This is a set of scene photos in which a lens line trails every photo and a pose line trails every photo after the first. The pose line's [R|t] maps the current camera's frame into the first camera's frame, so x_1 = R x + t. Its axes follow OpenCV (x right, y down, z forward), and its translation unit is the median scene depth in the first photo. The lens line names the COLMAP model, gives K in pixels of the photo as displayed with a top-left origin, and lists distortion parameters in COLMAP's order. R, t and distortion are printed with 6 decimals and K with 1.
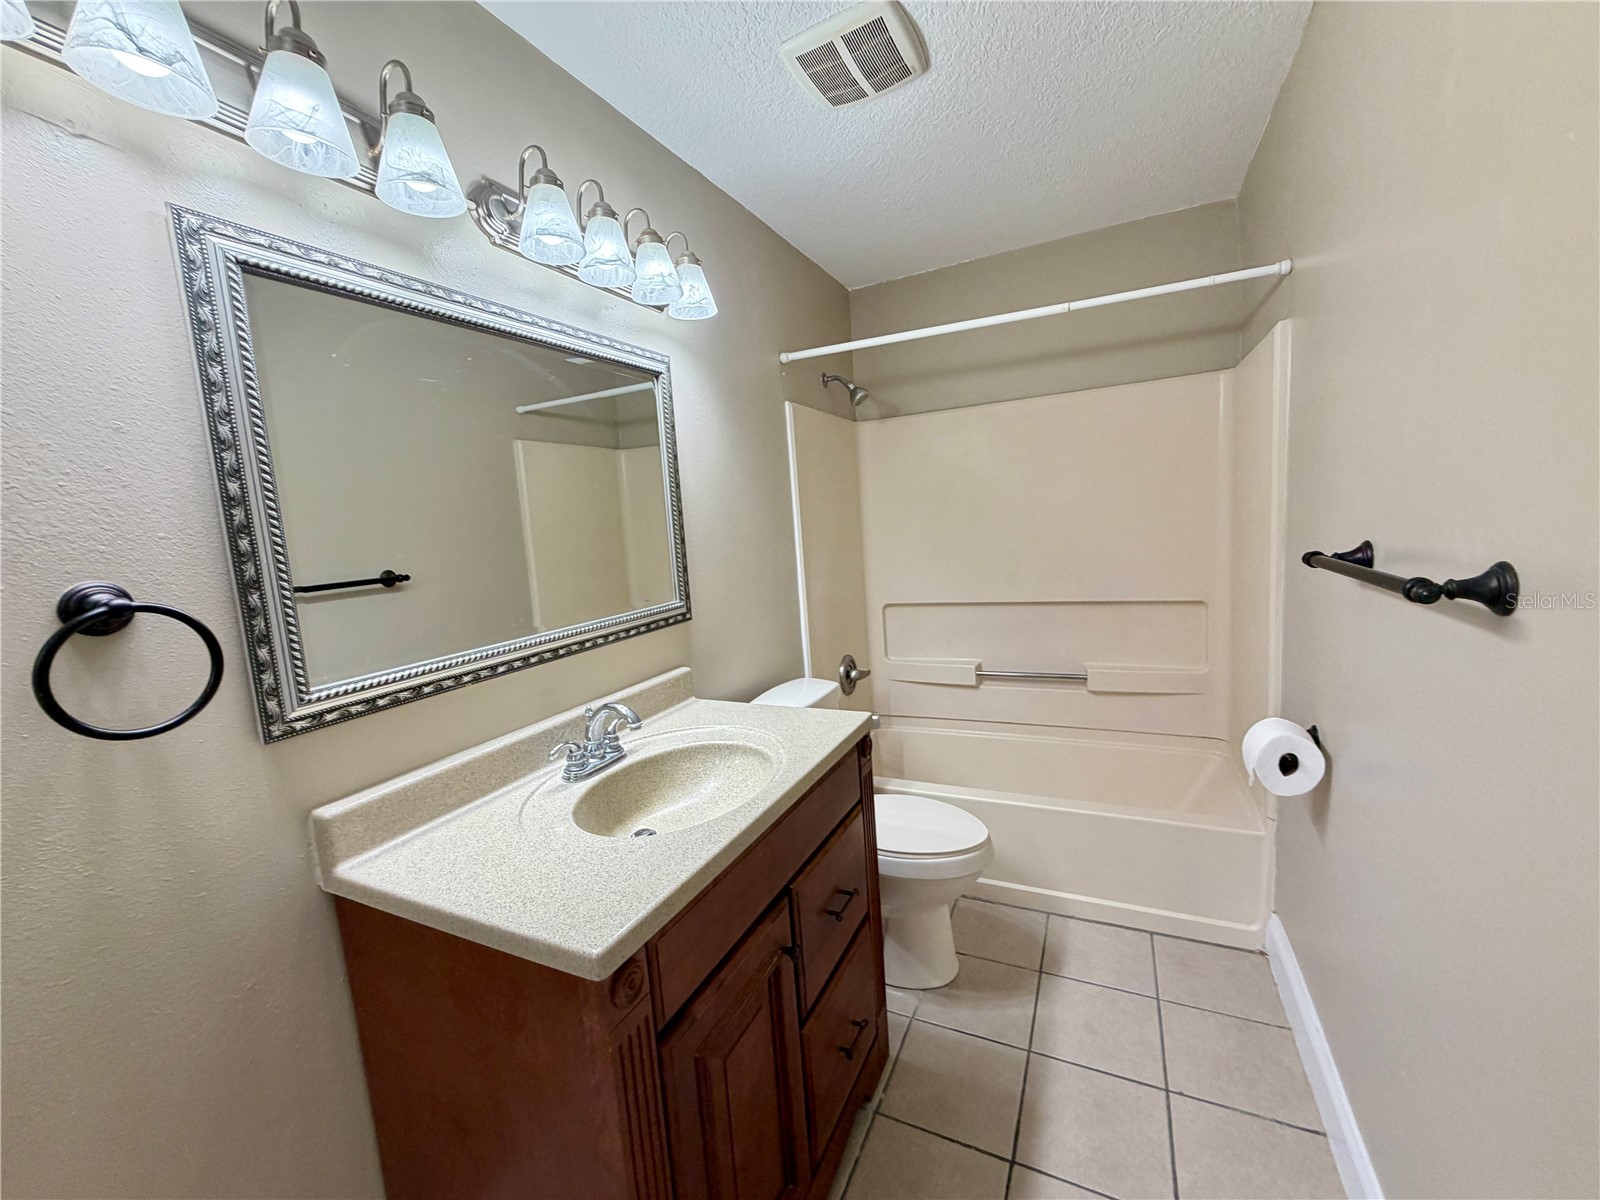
lens RADIAL K [[639.8, 0, 795.0], [0, 639.8, 597.4], [0, 0, 1]] dist [0.001225, 0.000122]
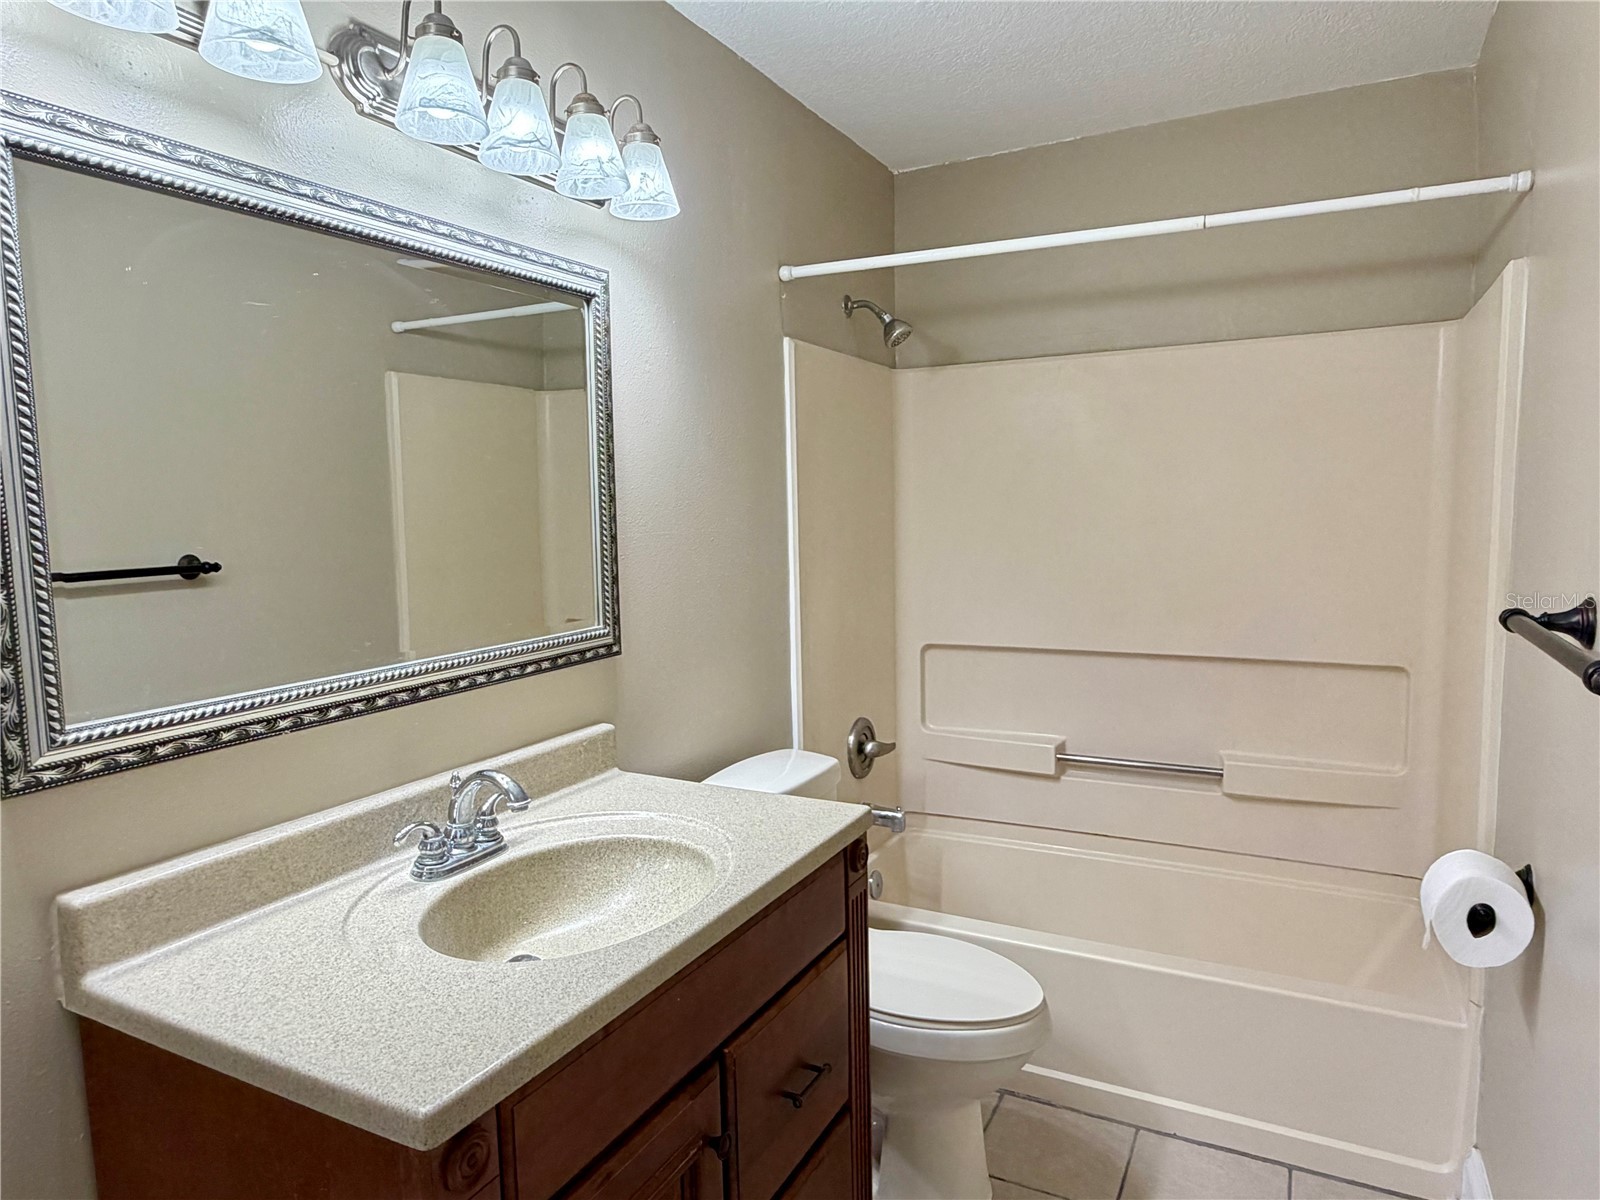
lens RADIAL K [[1010.1, 0, 800.0], [0, 1010.1, 600.0], [0, 0, 1]] dist [0.000822, 0.001574]
pose [[0.998187, 0.054086, -0.026390, 0.068784], [-0.054551, 0.998362, -0.017234, -0.018793], [0.025414, 0.018643, 0.999503, -0.090635]]
